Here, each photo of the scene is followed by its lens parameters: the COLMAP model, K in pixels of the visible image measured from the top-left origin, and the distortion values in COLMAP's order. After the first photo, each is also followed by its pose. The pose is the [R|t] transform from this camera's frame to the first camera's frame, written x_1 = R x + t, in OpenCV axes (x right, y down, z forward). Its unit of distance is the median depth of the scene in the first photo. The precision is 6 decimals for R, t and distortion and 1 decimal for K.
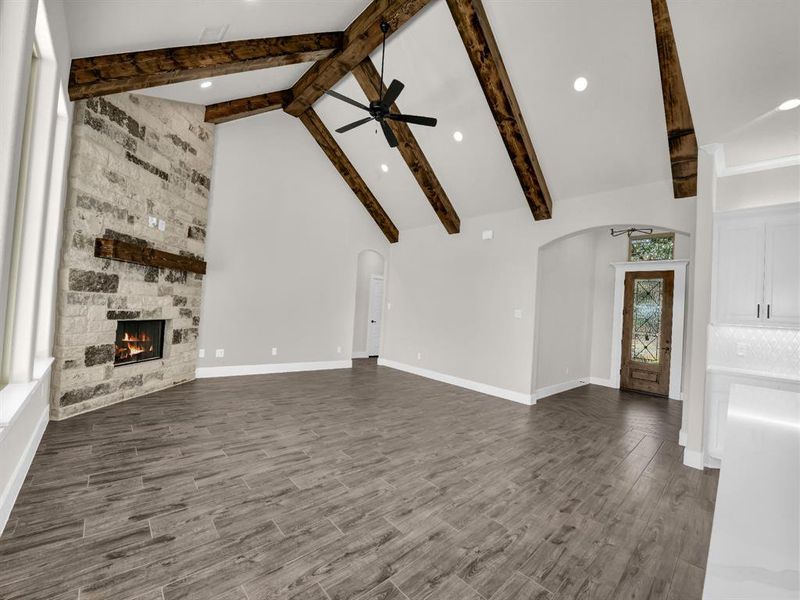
lens RADIAL K [[320.5, 0, 402.3], [0, 320.5, 301.5], [0, 0, 1]] dist [-0.023739, -0.000310]
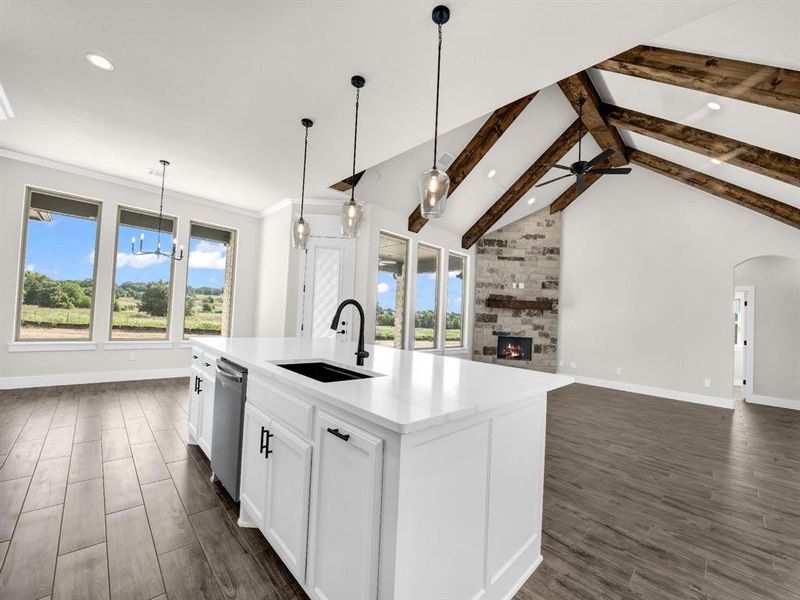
lens RADIAL K [[319.3, 0, 398.3], [0, 319.3, 311.5], [0, 0, 1]] dist [-0.023669, -0.000537]
pose [[0.014948, -0.089694, -0.995857, 1.131313], [-0.022361, 0.995689, -0.090015, 0.096398], [0.999638, 0.023614, 0.012878, 0.278488]]
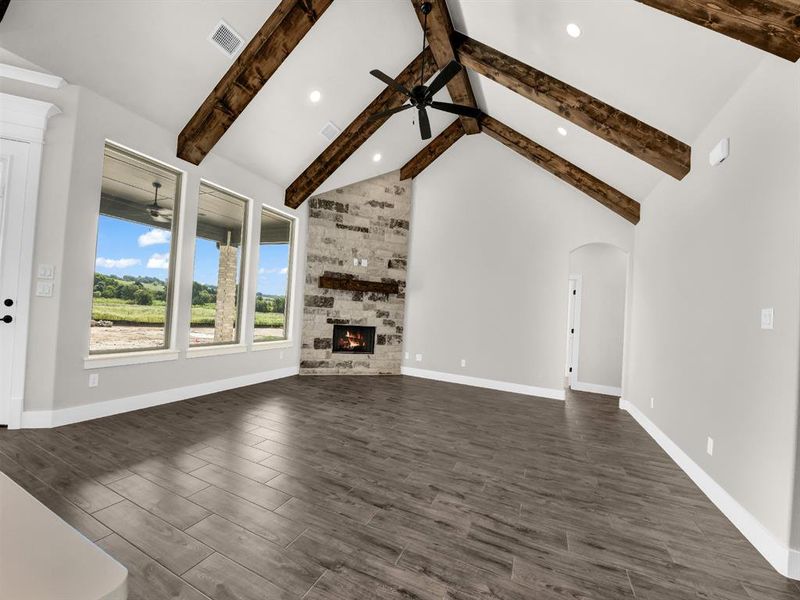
lens RADIAL K [[319.4, 0, 401.4], [0, 319.4, 308.1], [0, 0, 1]] dist [-0.020132, -0.000088]
pose [[0.393371, -0.055208, -0.917721, 0.732003], [-0.013008, 0.997761, -0.065598, 0.073736], [0.919288, 0.037742, 0.391773, 0.614027]]
